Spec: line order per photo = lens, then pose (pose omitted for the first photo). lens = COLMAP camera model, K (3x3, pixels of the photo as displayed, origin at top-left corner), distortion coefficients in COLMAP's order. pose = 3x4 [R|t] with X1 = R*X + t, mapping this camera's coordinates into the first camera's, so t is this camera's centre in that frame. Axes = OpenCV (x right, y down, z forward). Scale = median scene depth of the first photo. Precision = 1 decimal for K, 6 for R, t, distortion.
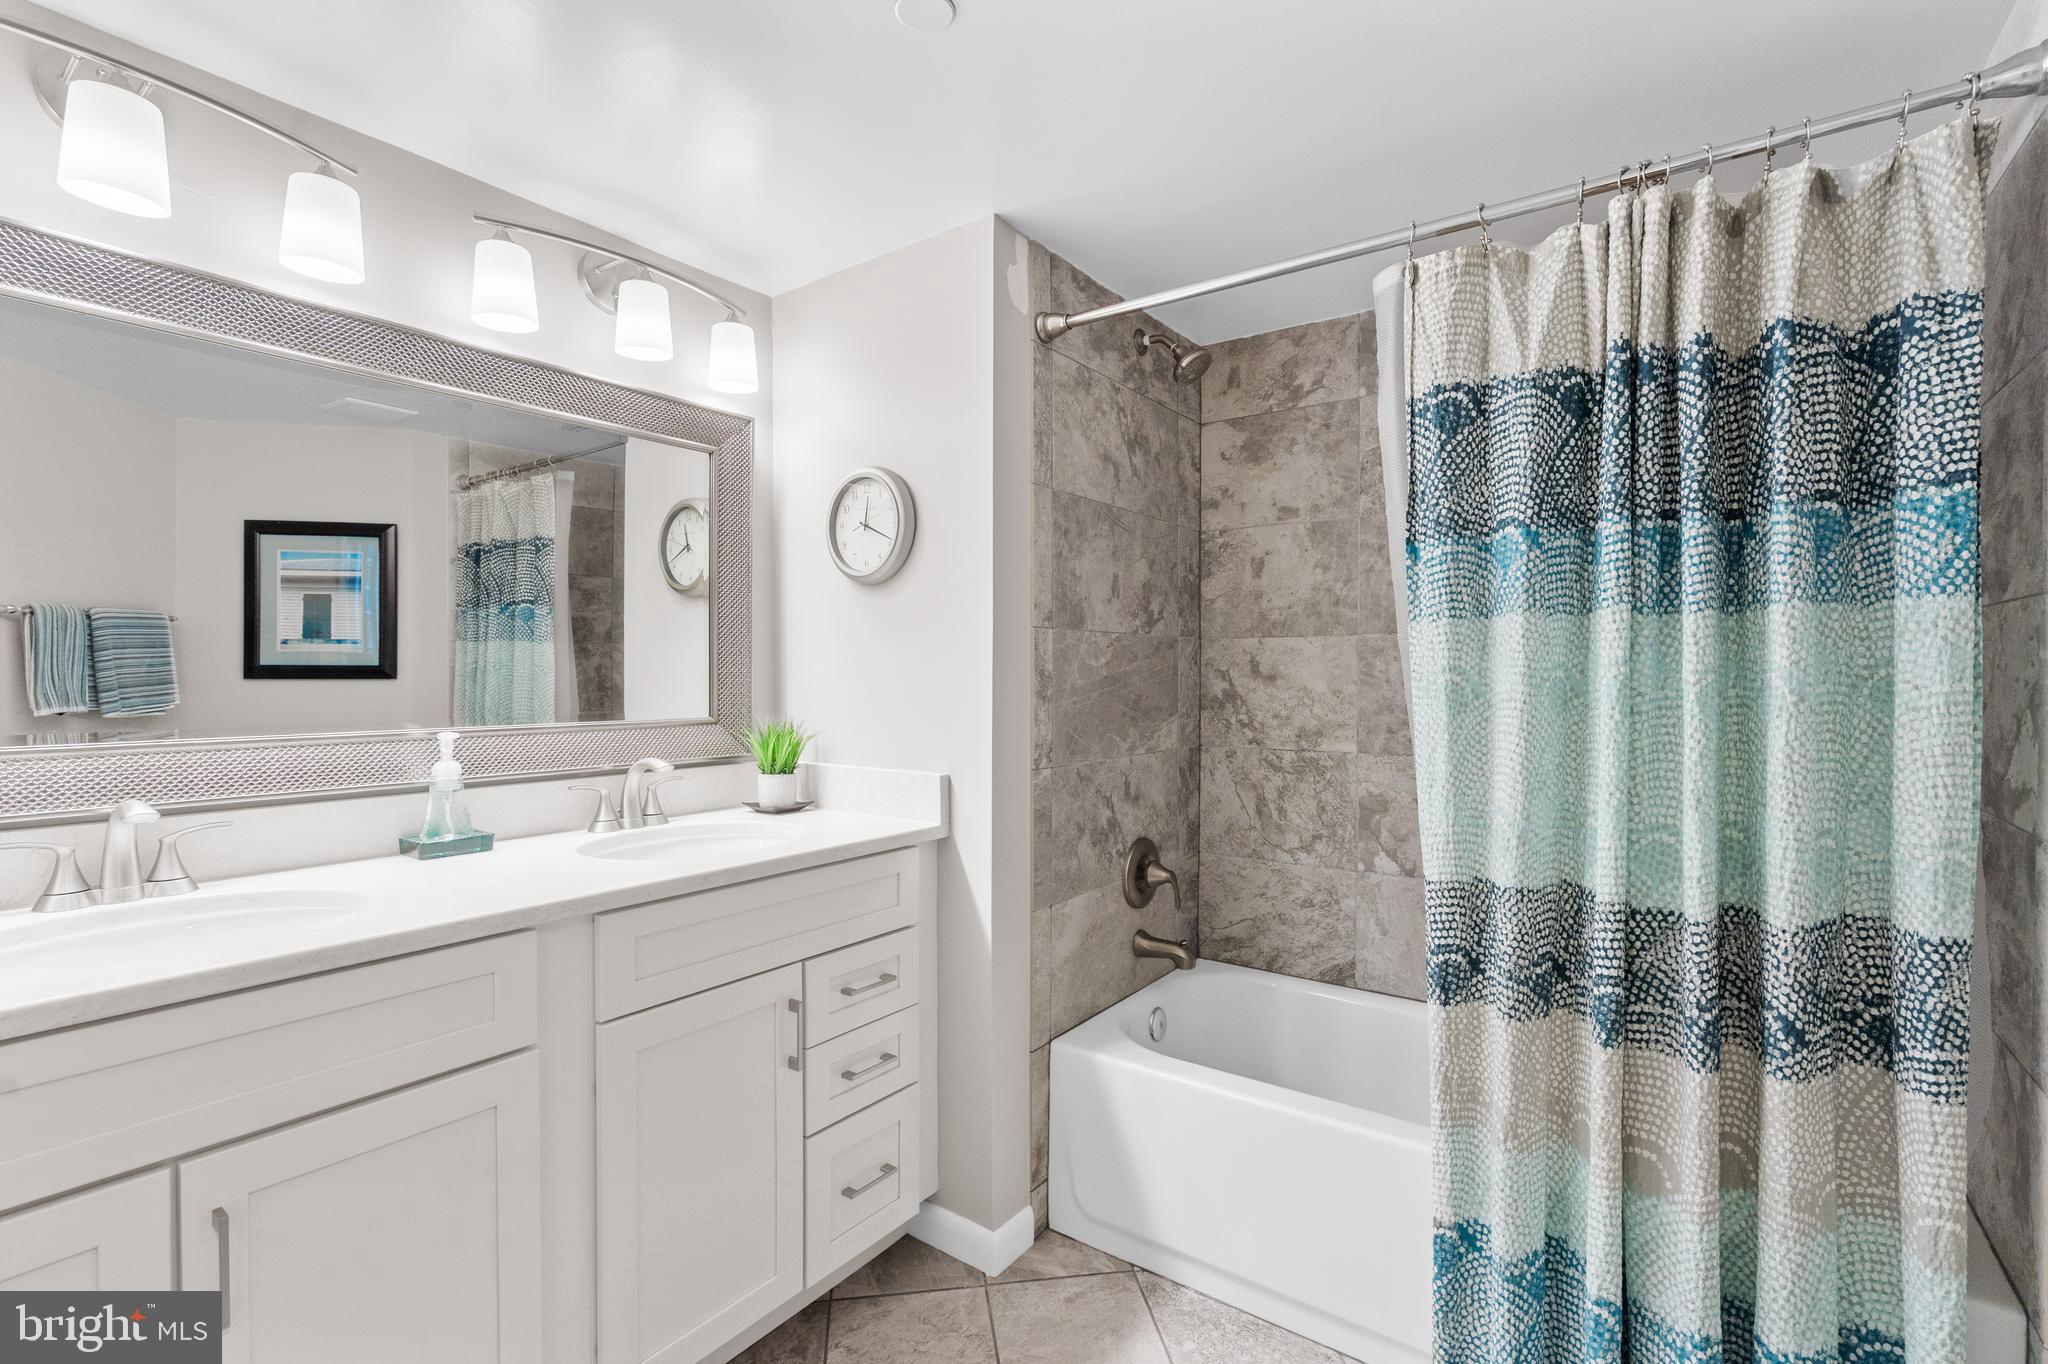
lens RADIAL K [[933.2, 0, 1023.5], [0, 933.2, 681.5], [0, 0, 1]] dist [-0.005064, 0.002448]
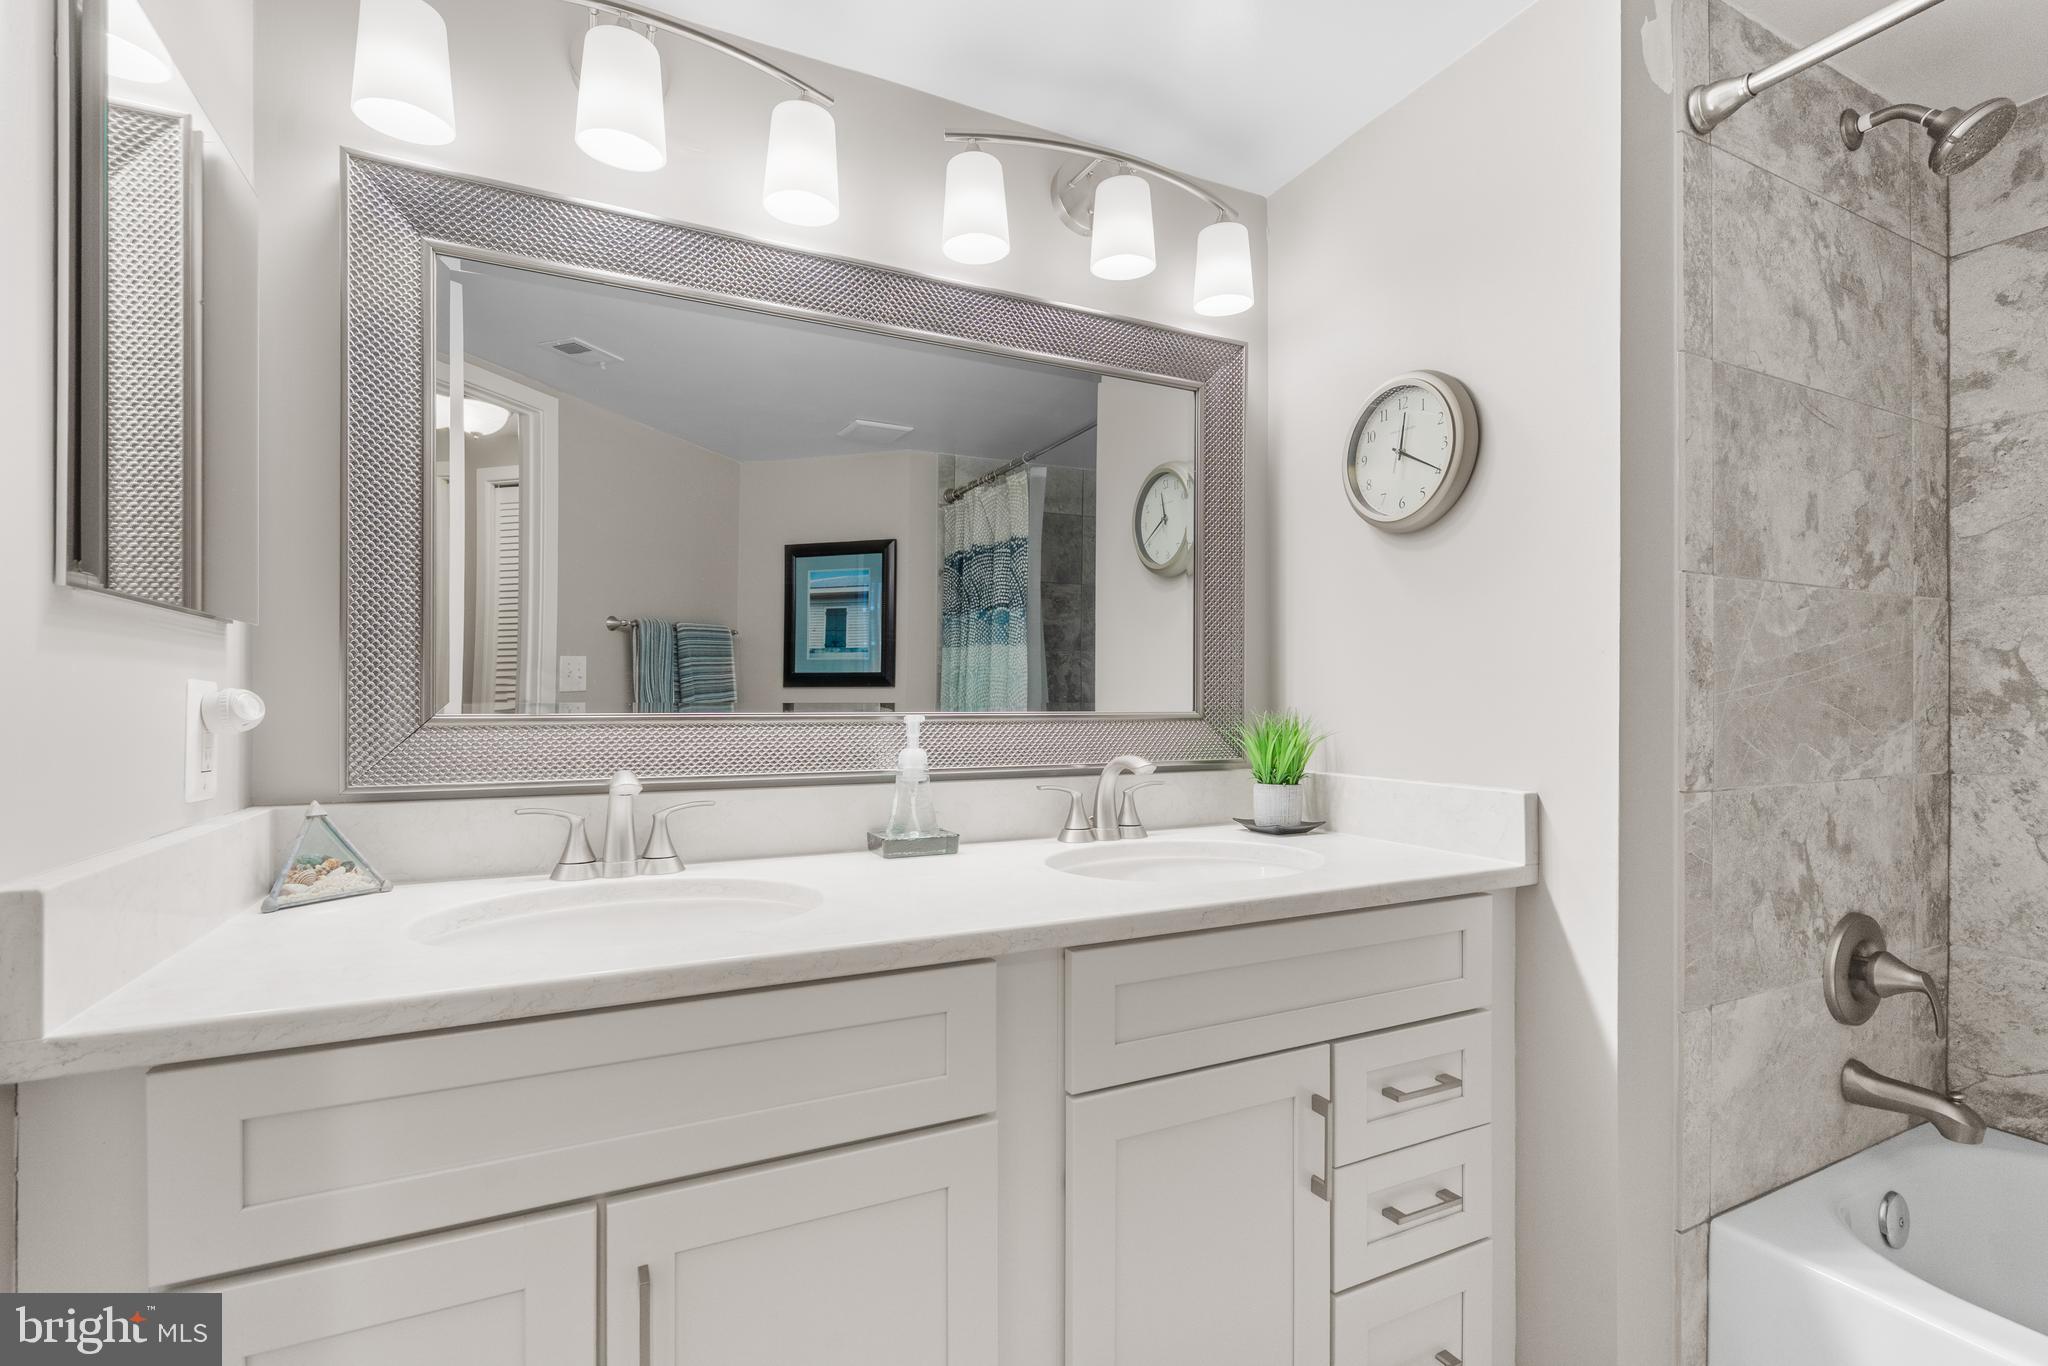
lens RADIAL K [[933.2, 0, 1027.5], [0, 933.2, 689.9], [0, 0, 1]] dist [-0.005064, 0.002448]
pose [[0.891725, -0.002442, -0.452571, -0.097416], [-0.007055, 0.999789, -0.019295, 0.037310], [0.452523, 0.020399, 0.891520, 0.207041]]
